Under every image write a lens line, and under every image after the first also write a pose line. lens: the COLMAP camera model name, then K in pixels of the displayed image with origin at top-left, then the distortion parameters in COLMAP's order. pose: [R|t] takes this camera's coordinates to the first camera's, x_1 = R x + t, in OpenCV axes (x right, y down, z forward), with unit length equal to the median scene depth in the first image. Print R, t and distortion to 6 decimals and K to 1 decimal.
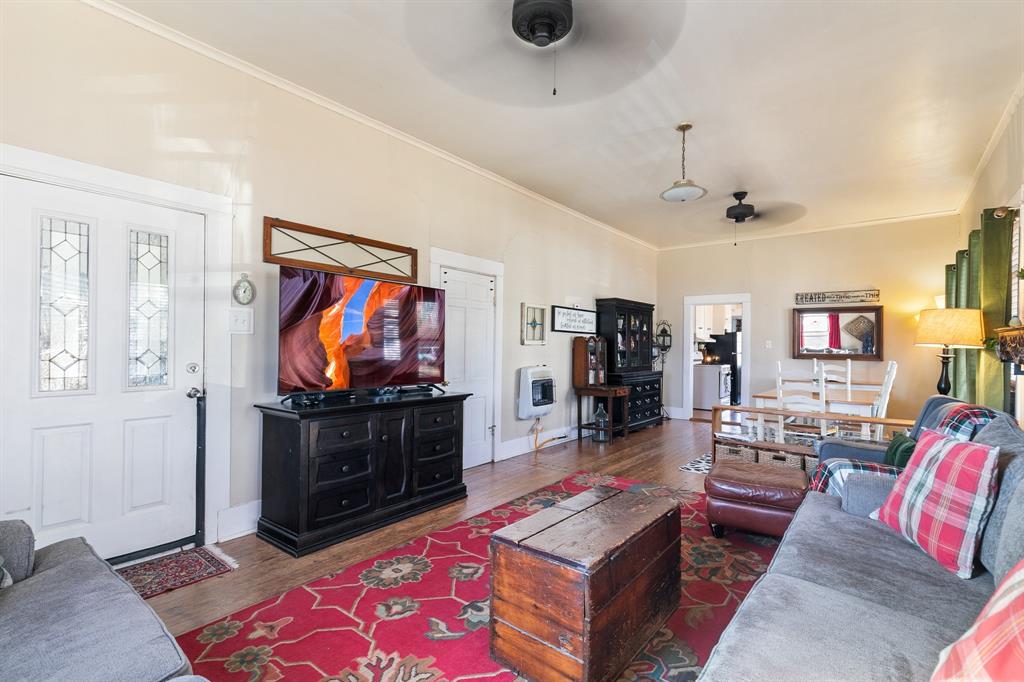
lens RADIAL K [[460.2, 0, 507.8], [0, 460.2, 356.8], [0, 0, 1]] dist [0.001907, 0.000059]
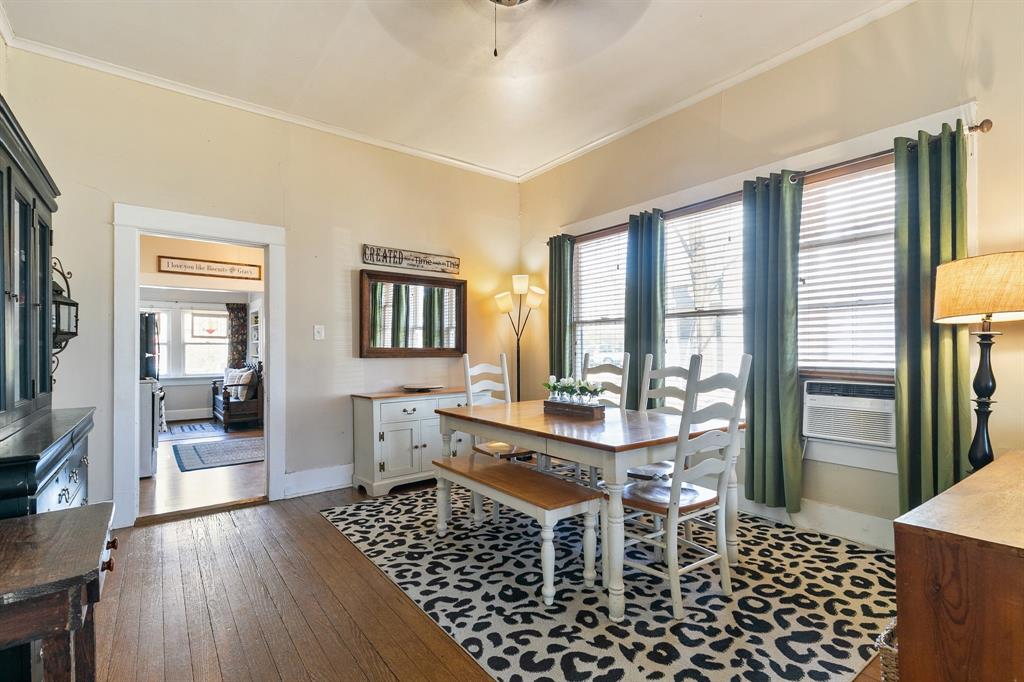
lens RADIAL K [[485.3, 0, 513.6], [0, 485.3, 346.3], [0, 0, 1]] dist [0.004185, 0.000254]
pose [[0.235775, -0.002568, 0.971804, 0.164998], [0.031481, 0.999492, -0.004996, -0.001779], [-0.971298, 0.031771, 0.235736, 1.411203]]
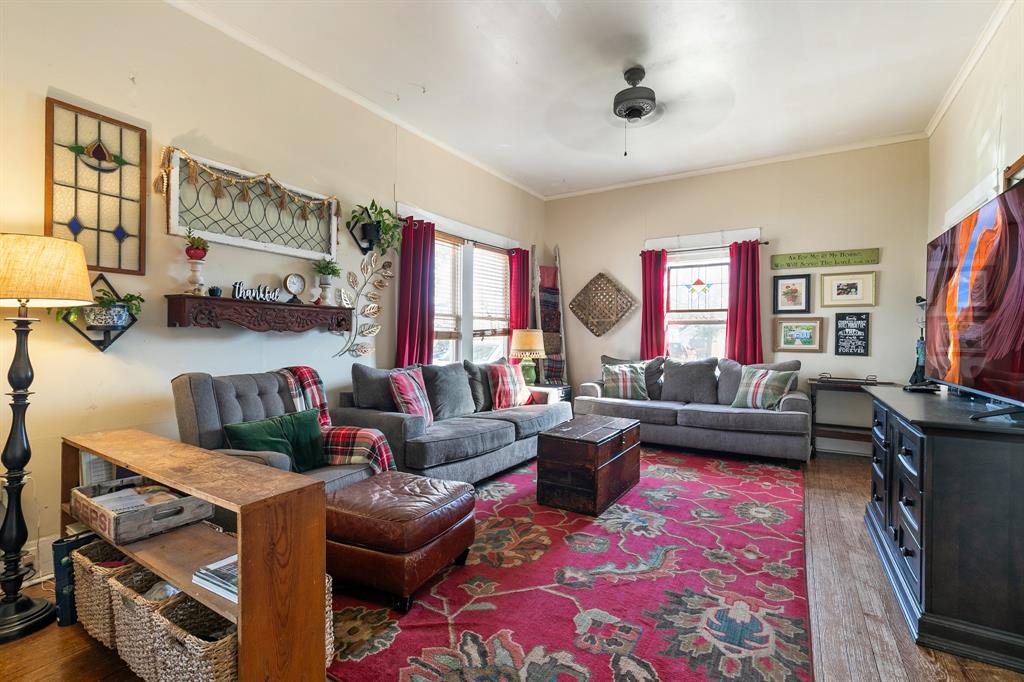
lens RADIAL K [[464.1, 0, 512.9], [0, 464.1, 337.6], [0, 0, 1]] dist [0.000795, -0.000096]
pose [[-0.991249, -0.015921, -0.131041, 0.428706], [-0.018706, 0.999624, 0.020050, -0.002828], [0.130672, 0.022326, -0.991174, 1.596935]]
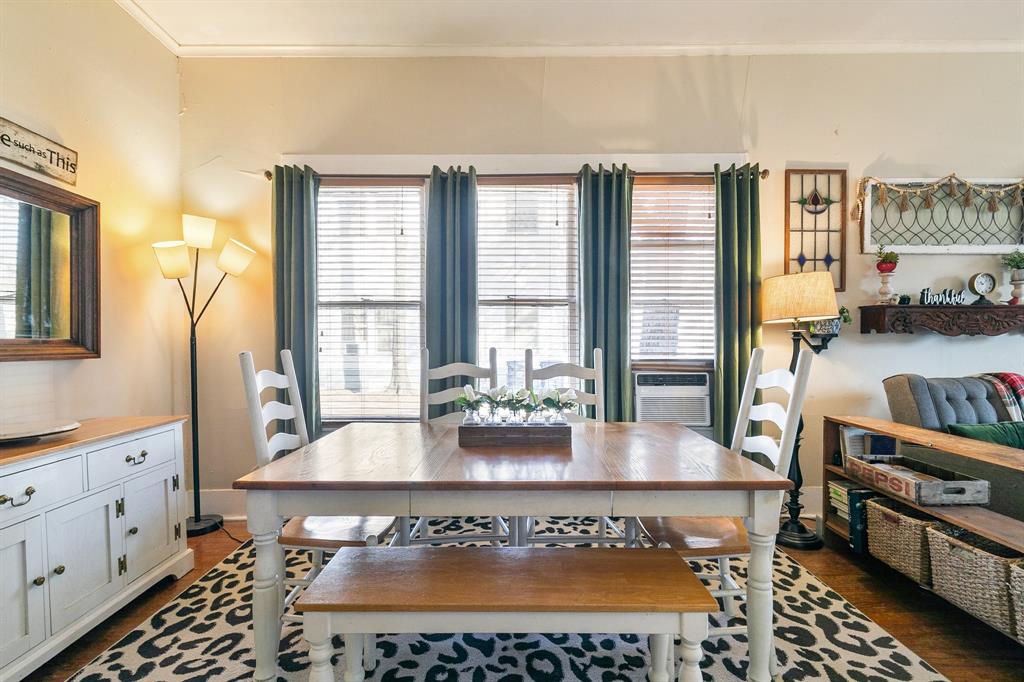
lens RADIAL K [[485.3, 0, 513.6], [0, 485.3, 346.3], [0, 0, 1]] dist [0.004185, 0.000254]
pose [[-0.635575, -0.017402, 0.771843, 0.606554], [0.017173, 0.999180, 0.036669, -0.016471], [-0.771848, 0.036561, -0.634755, 1.889908]]
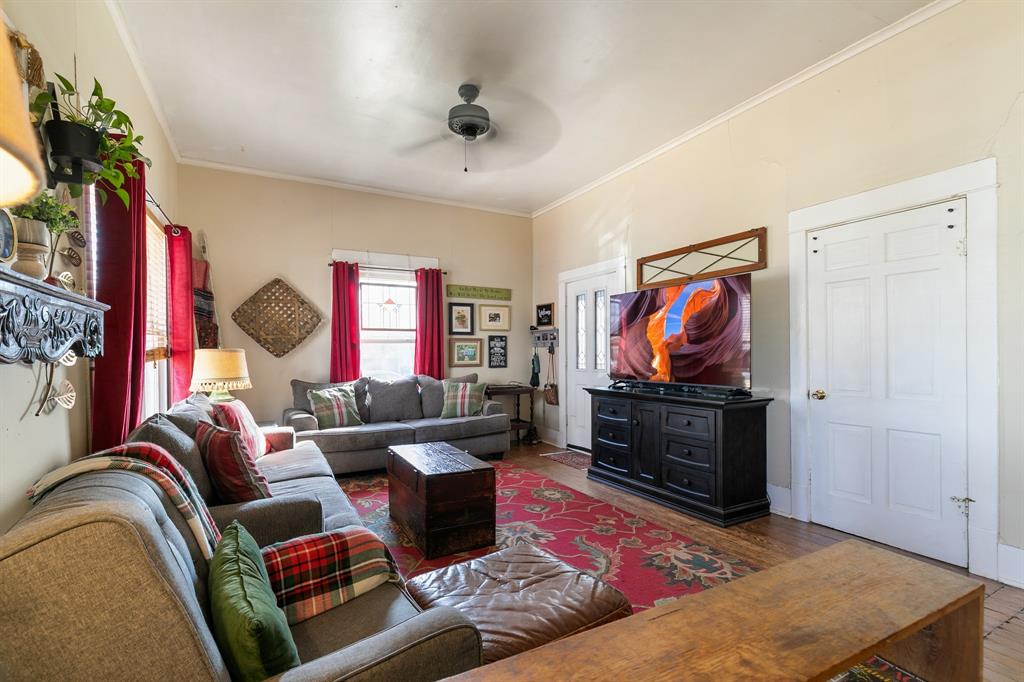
lens RADIAL K [[460.2, 0, 507.8], [0, 460.2, 356.8], [0, 0, 1]] dist [0.001907, 0.000059]
pose [[-0.380951, 0.001680, -0.924594, 0.920263], [-0.012918, 0.999891, 0.007139, 0.002543], [0.924505, 0.014664, -0.380888, 1.087680]]
